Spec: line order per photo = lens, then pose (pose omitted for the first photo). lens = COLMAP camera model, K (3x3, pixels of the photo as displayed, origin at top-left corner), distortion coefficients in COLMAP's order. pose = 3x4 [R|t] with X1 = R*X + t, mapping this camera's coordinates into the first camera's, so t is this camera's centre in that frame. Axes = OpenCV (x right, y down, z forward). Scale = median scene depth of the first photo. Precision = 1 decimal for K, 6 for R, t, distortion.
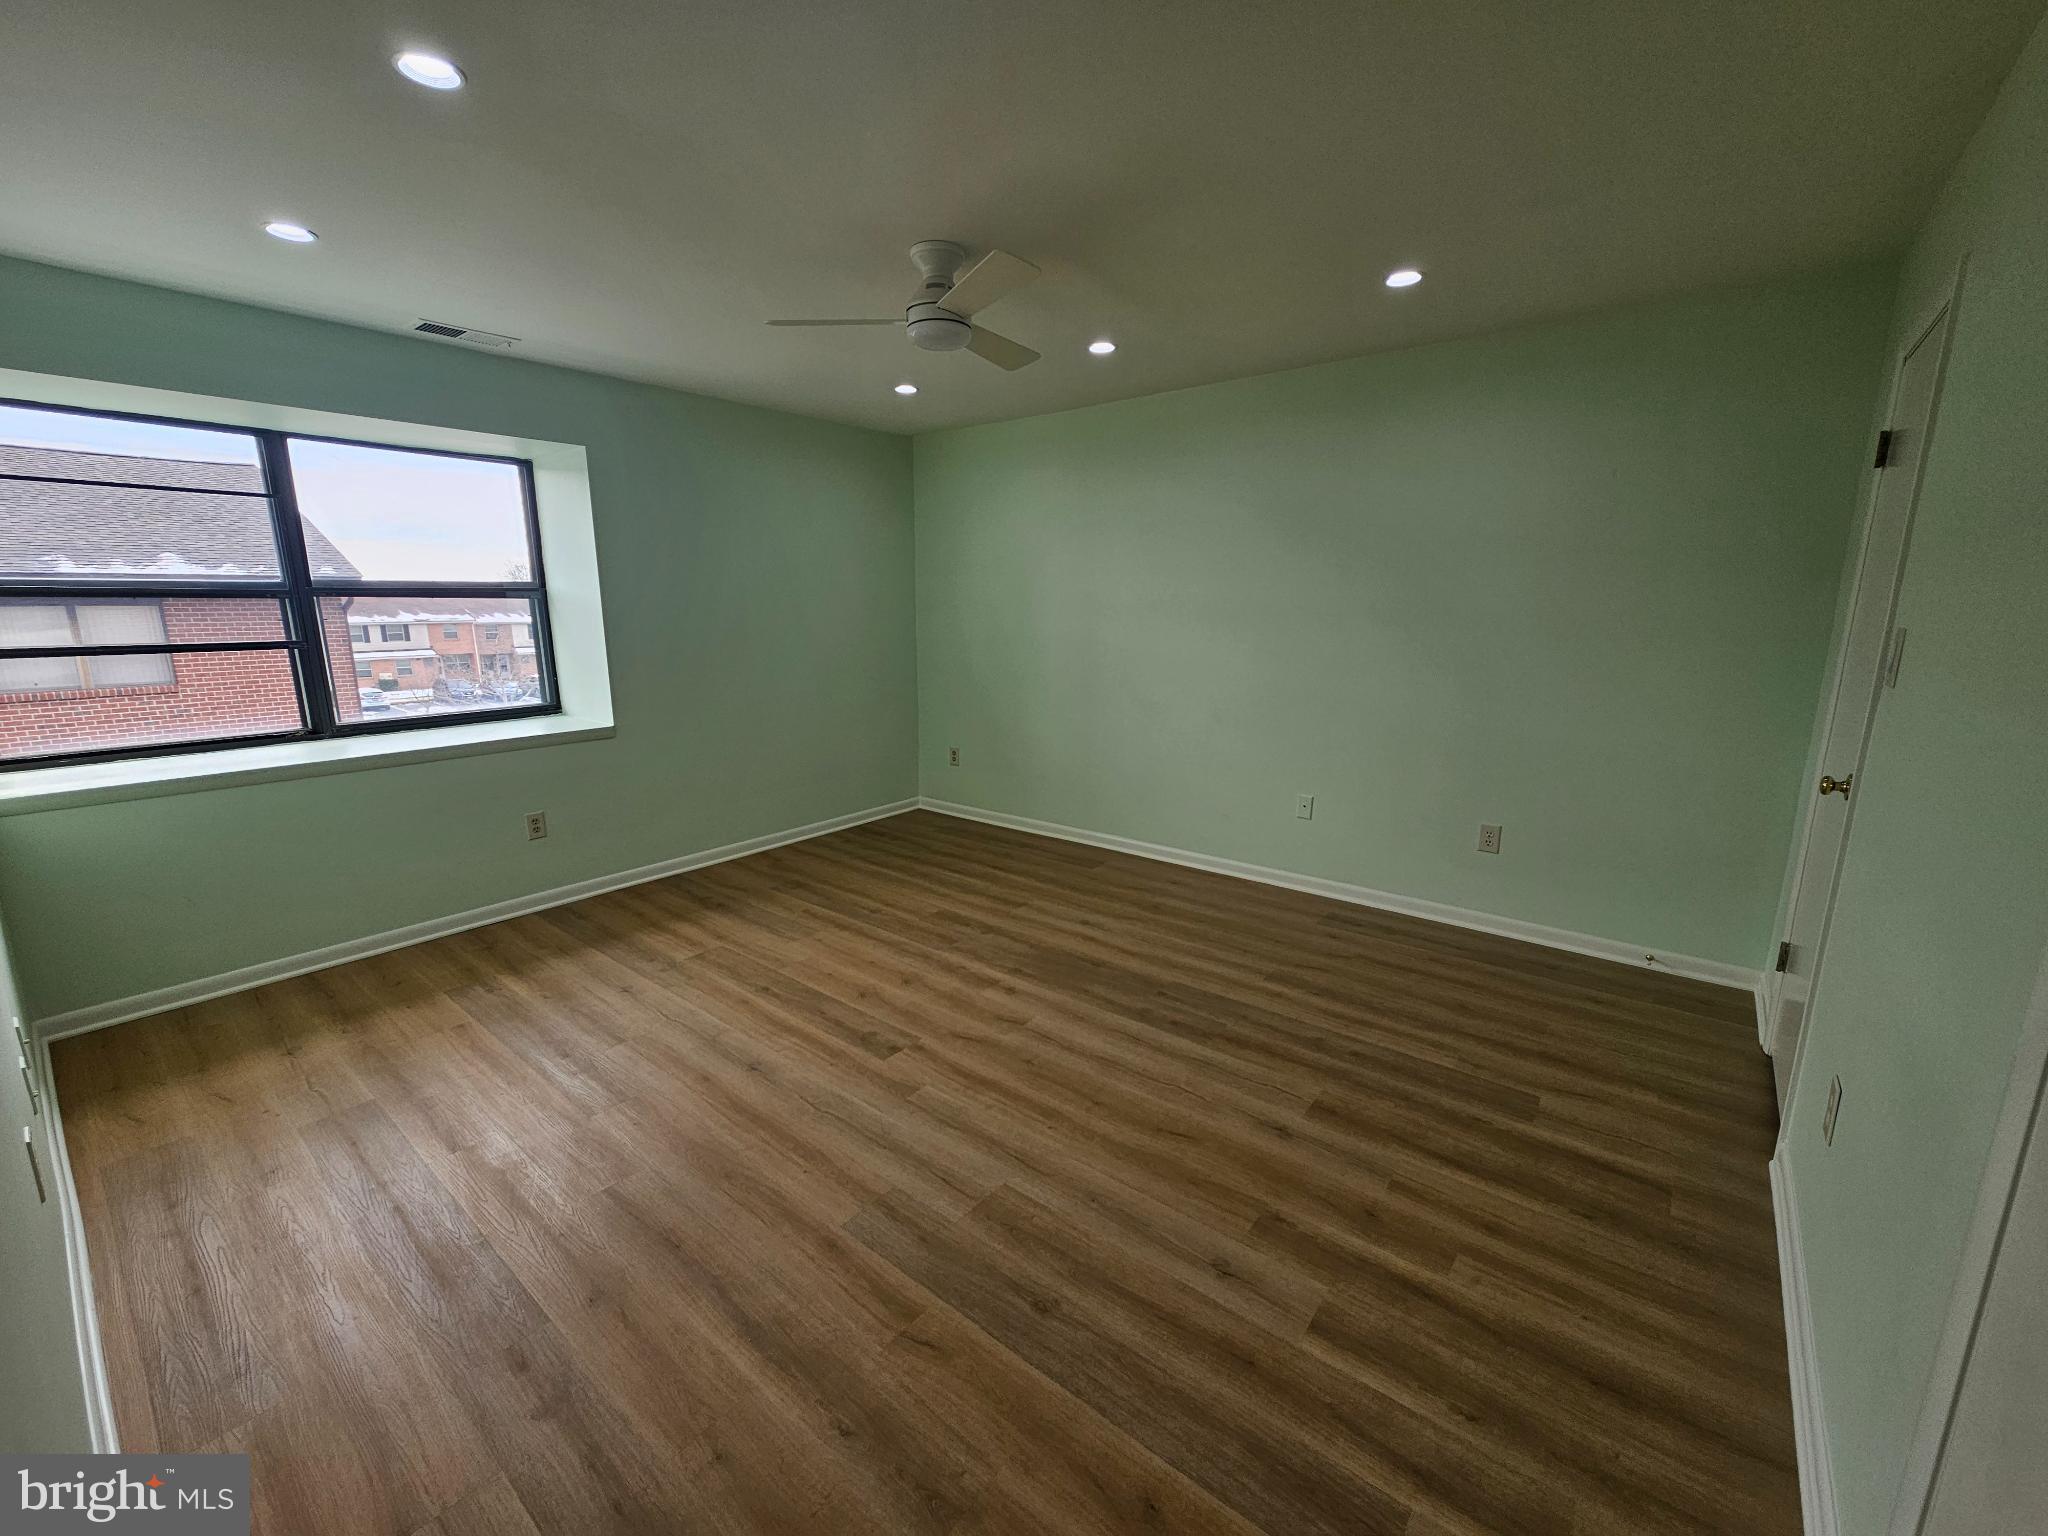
lens RADIAL K [[831.4, 0, 1020.6], [0, 831.4, 774.8], [0, 0, 1]] dist [0.002661, -0.000487]
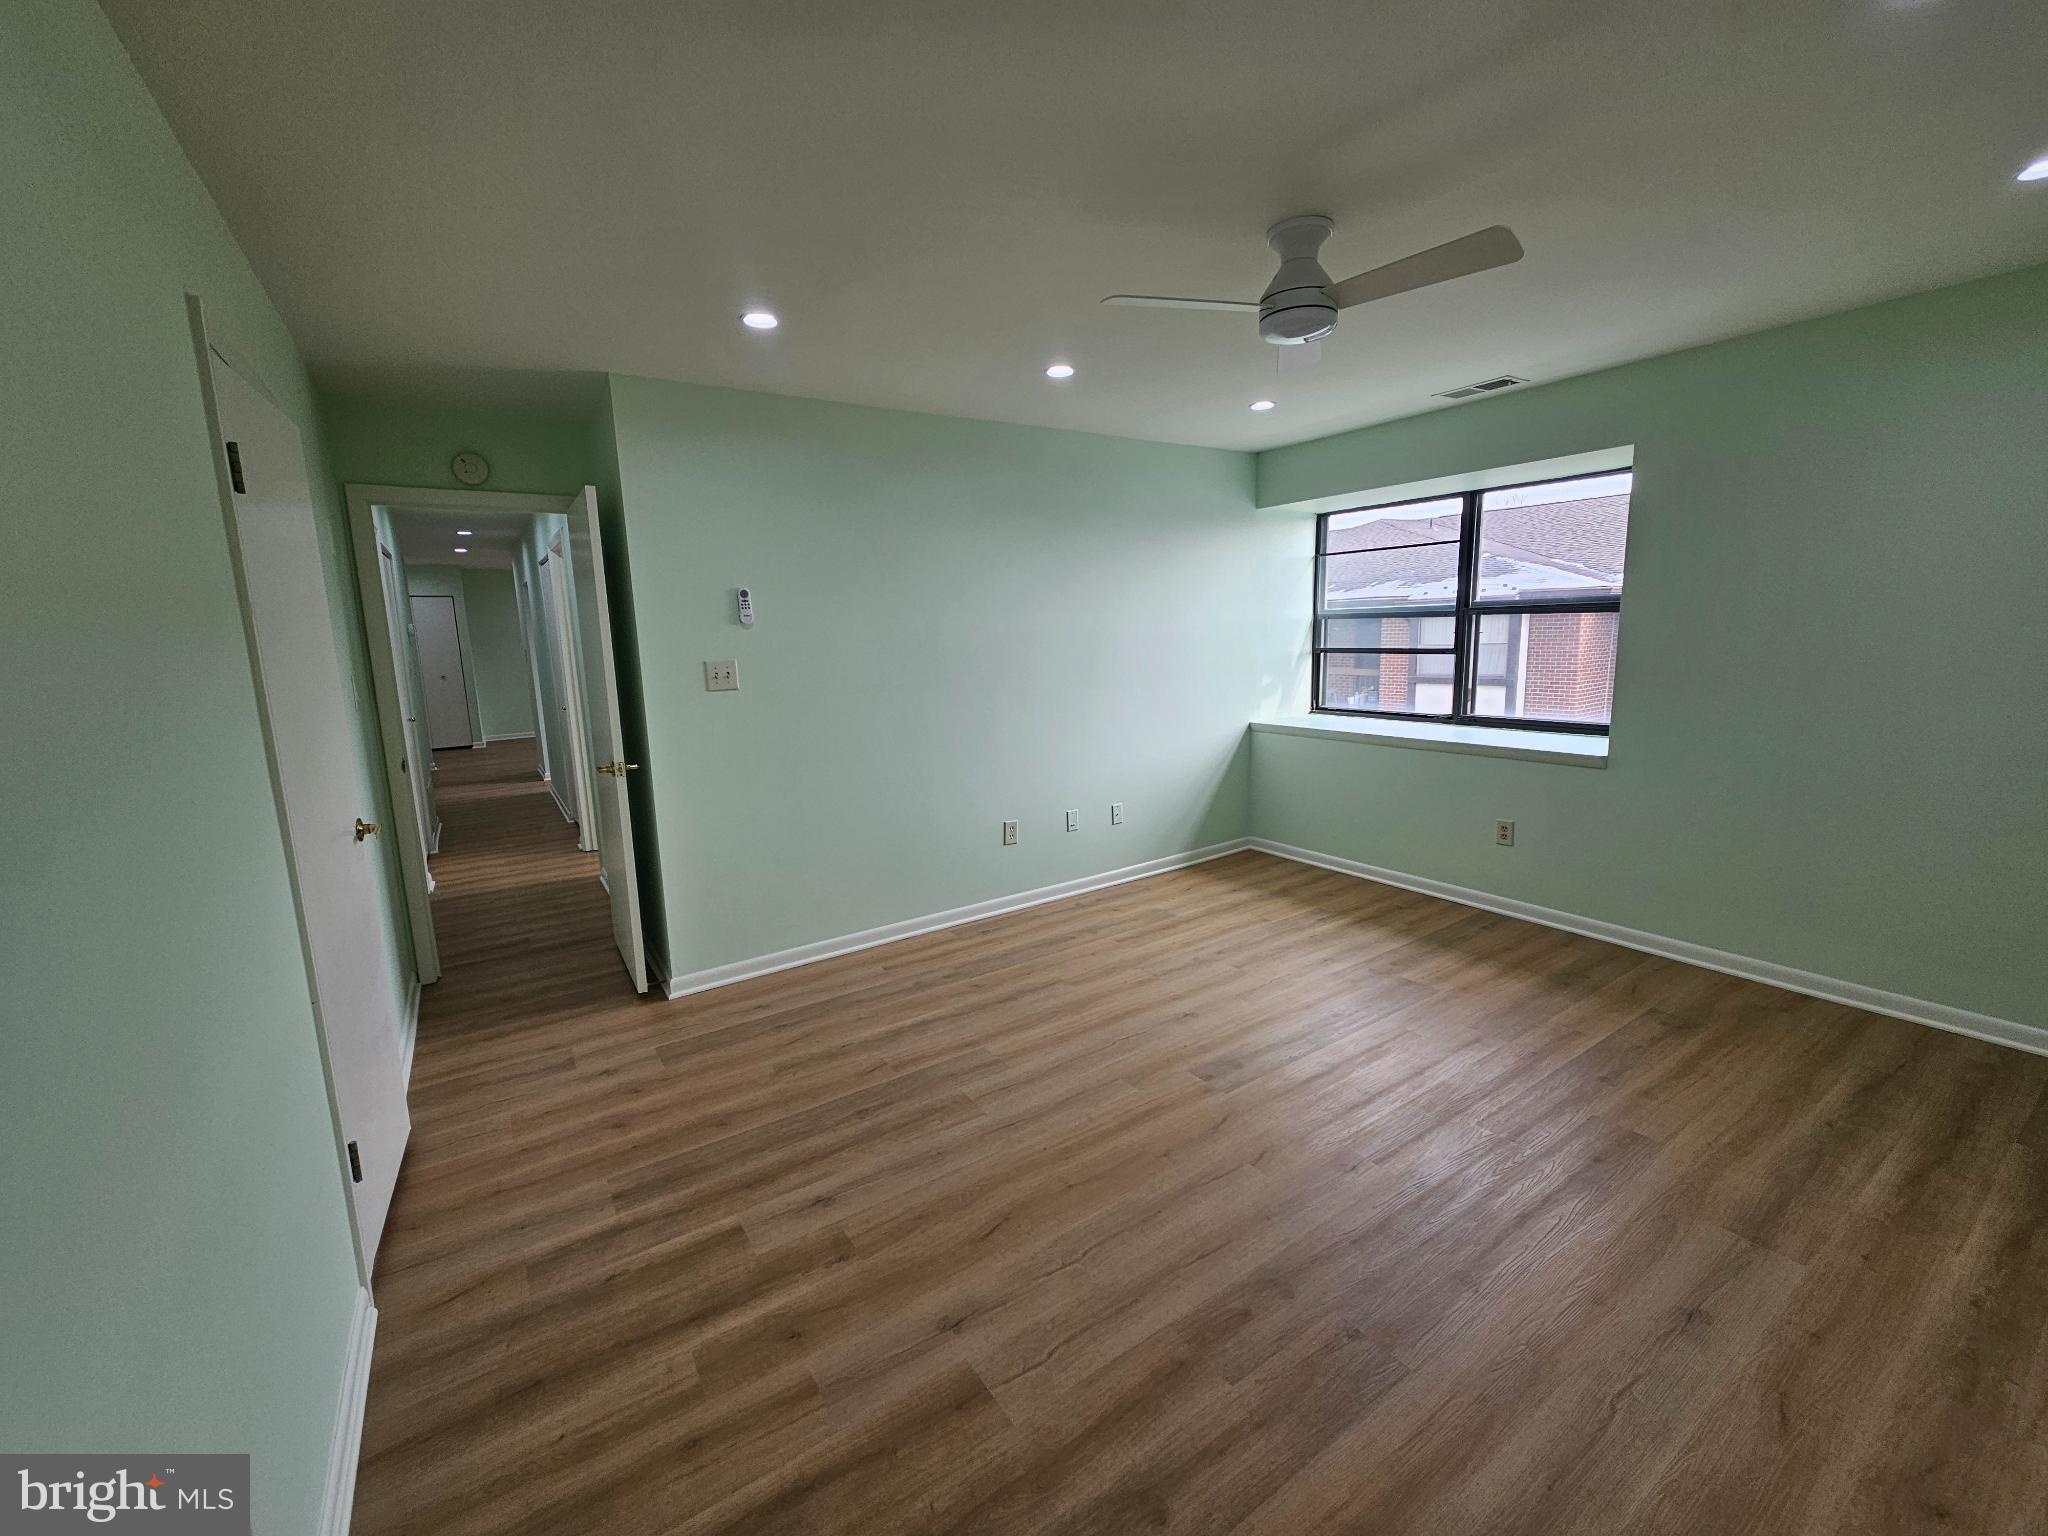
lens RADIAL K [[831.4, 0, 1026.8], [0, 831.4, 761.9], [0, 0, 1]] dist [0.002661, -0.000487]
pose [[-0.294578, 0.166085, -0.941084, 0.753360], [-0.166210, 0.960867, 0.221604, -0.209251], [0.941062, 0.221698, -0.255446, 0.922146]]
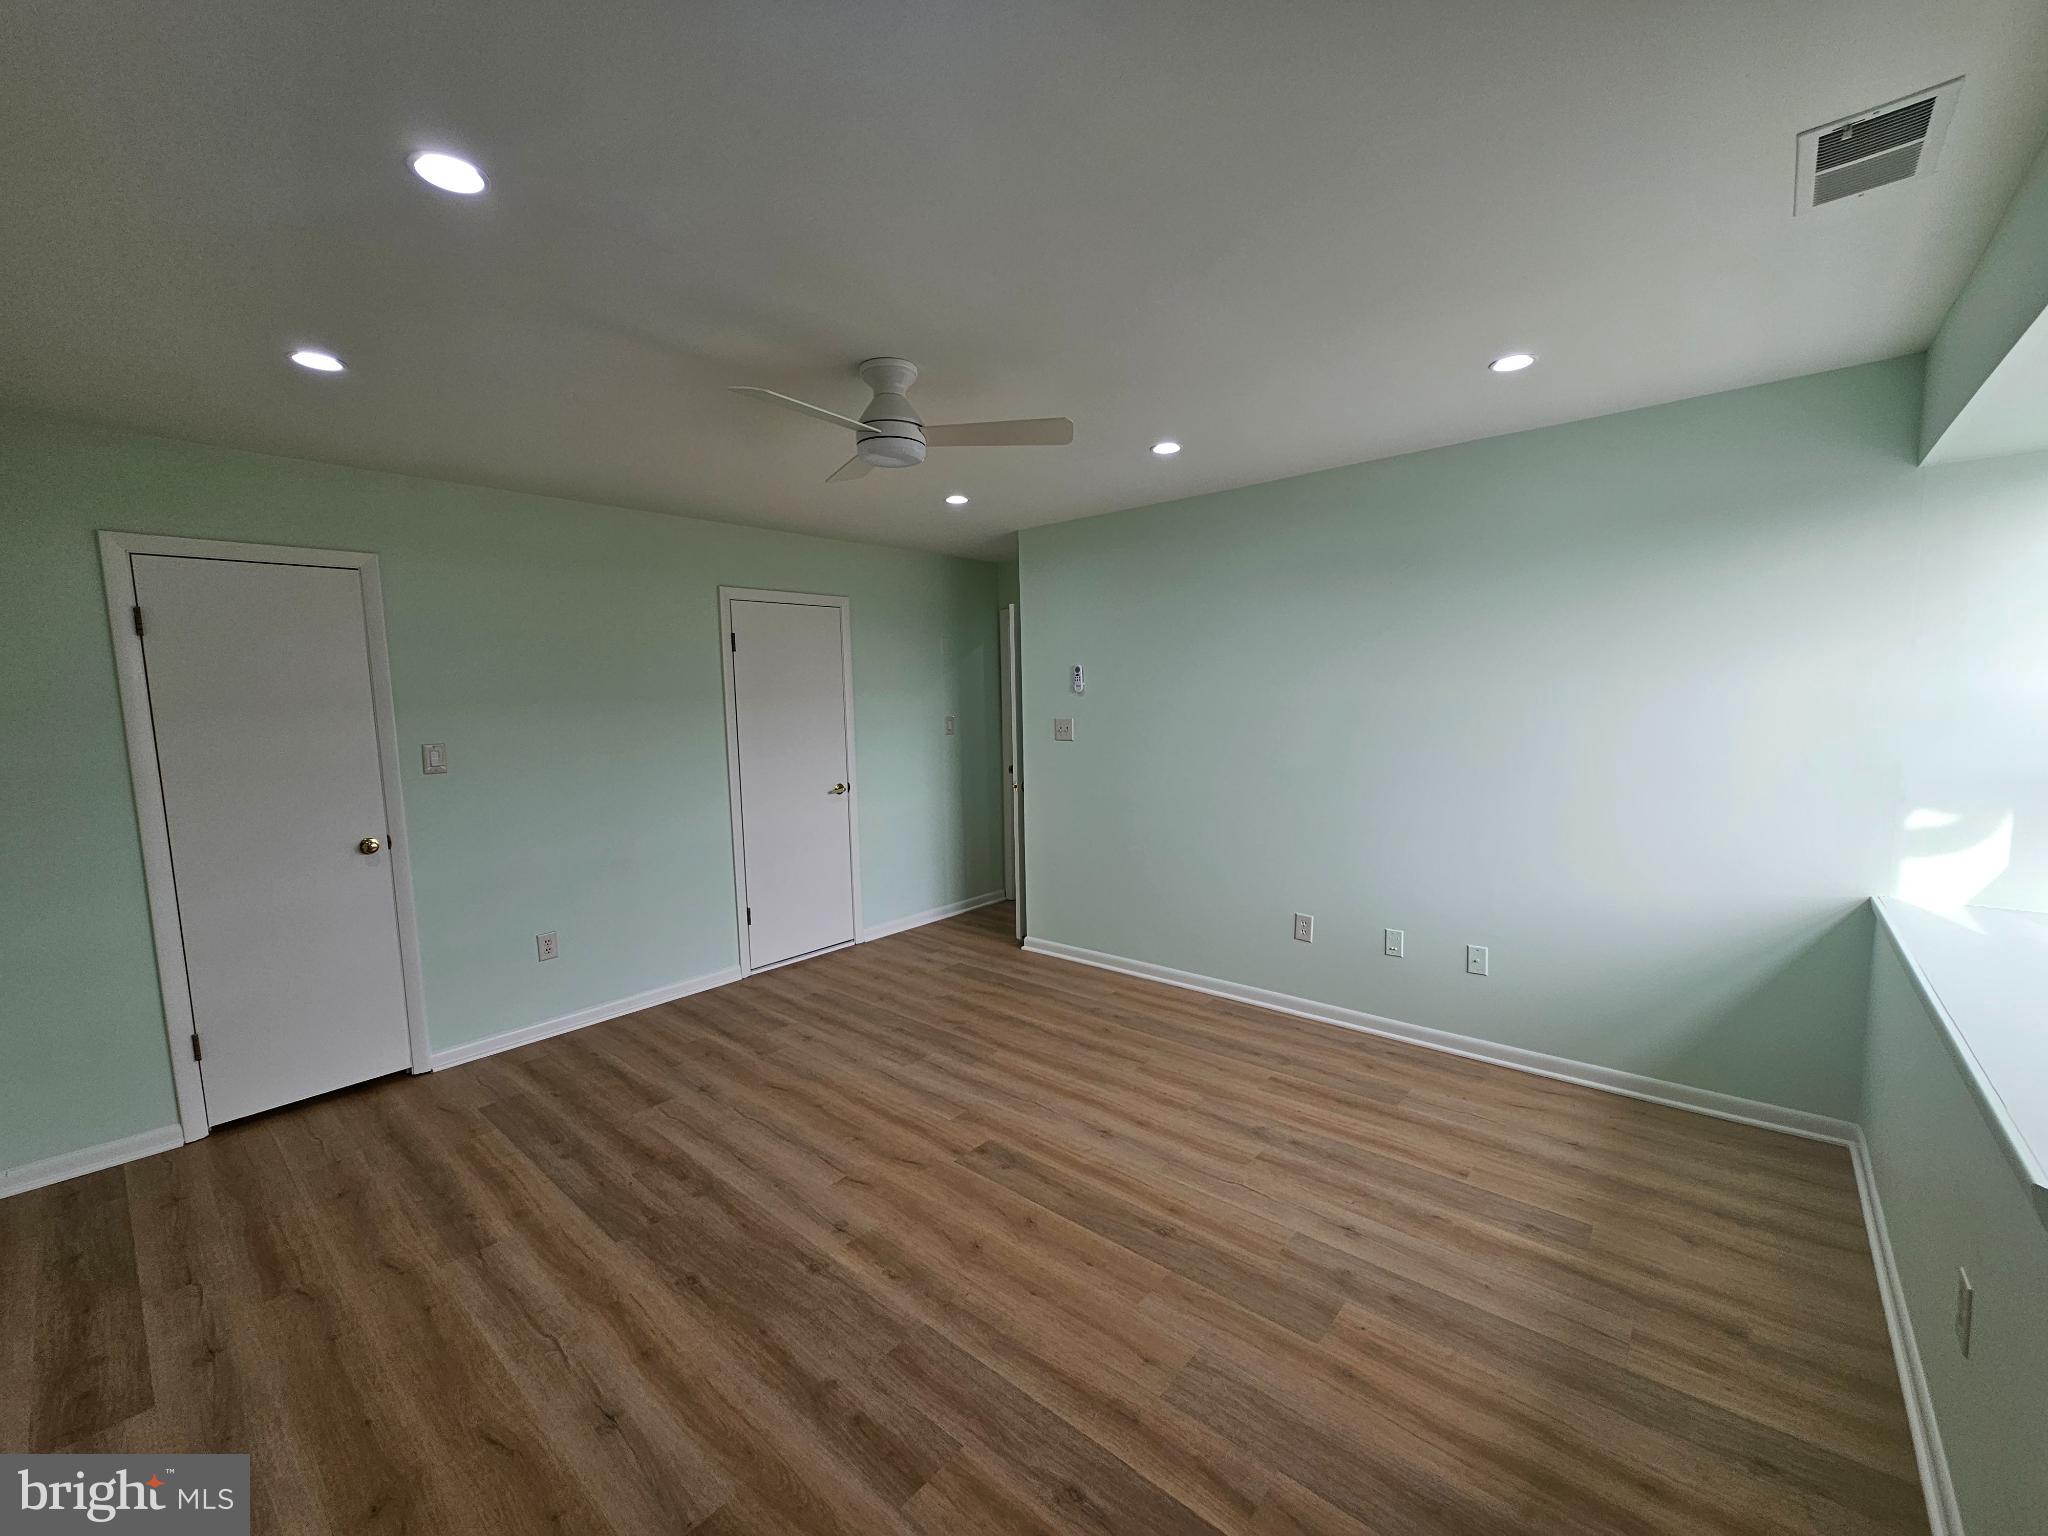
lens RADIAL K [[831.4, 0, 1016.9], [0, 831.4, 774.3], [0, 0, 1]] dist [0.002661, -0.000487]
pose [[-0.998853, 0.023197, 0.041892, -0.238783], [0.034824, 0.952360, 0.302981, -0.403281], [-0.032868, 0.304093, -0.952075, 1.751607]]
